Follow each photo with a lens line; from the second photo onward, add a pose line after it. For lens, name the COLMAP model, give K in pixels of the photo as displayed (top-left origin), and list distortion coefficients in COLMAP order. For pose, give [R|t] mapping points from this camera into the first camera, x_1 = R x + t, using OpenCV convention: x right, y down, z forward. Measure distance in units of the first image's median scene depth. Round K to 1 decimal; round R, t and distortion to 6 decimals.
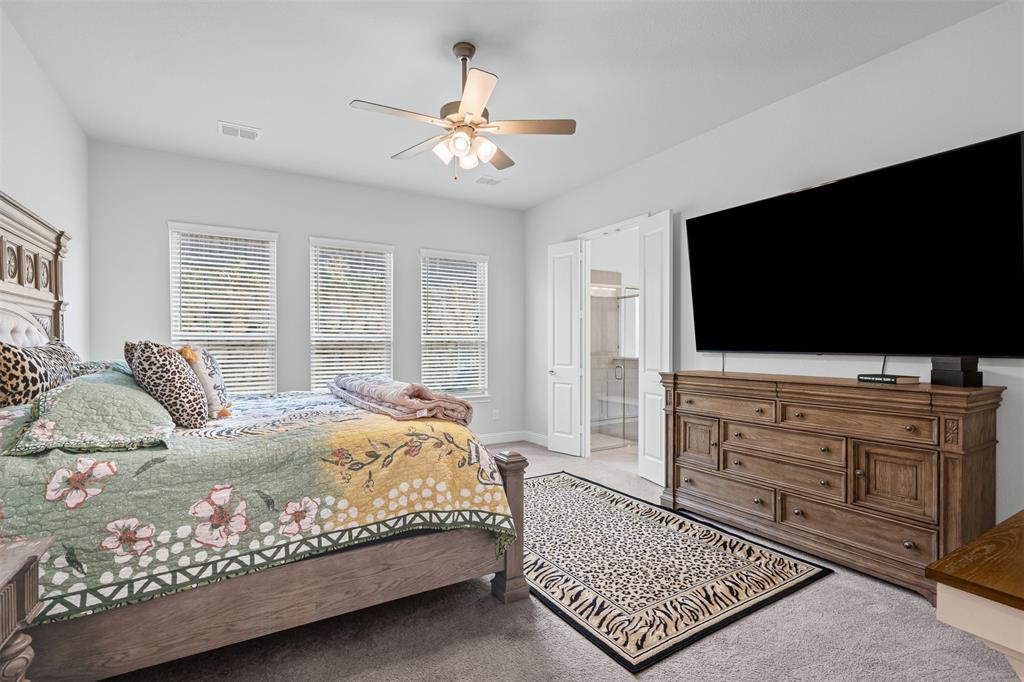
lens RADIAL K [[469.5, 0, 508.8], [0, 469.5, 347.4], [0, 0, 1]] dist [-0.000681, 0.001158]
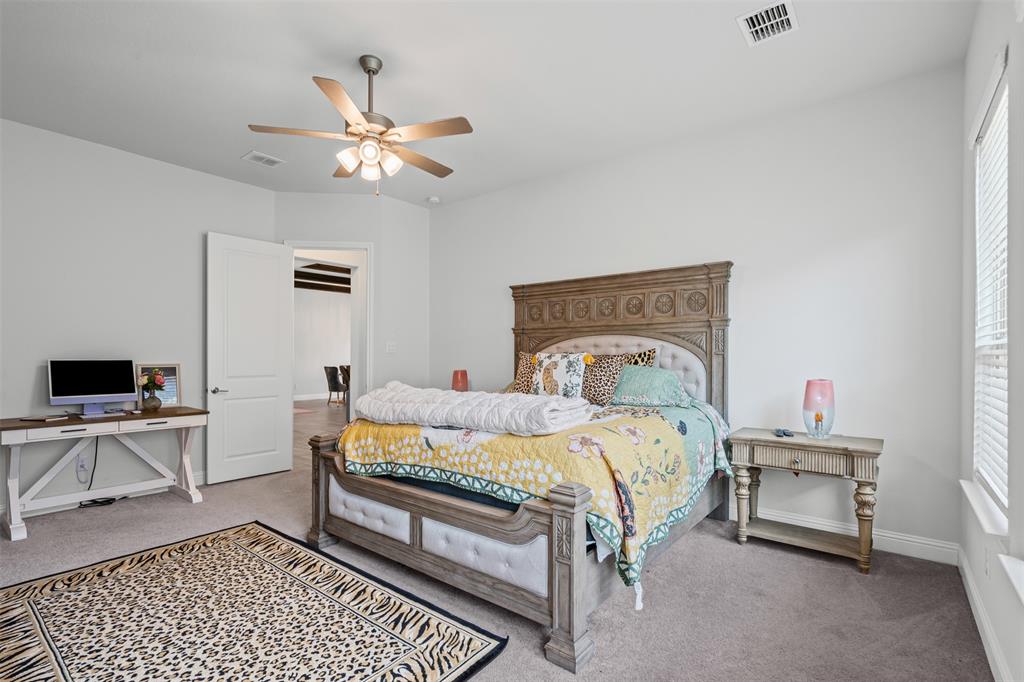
lens RADIAL K [[476.8, 0, 508.1], [0, 476.8, 346.5], [0, 0, 1]] dist [-0.001664, 0.000178]
pose [[-0.939389, -0.003432, -0.342836, -0.022319], [-0.004295, 0.999989, 0.001759, -0.025380], [0.342826, 0.003125, -0.939394, 2.321192]]
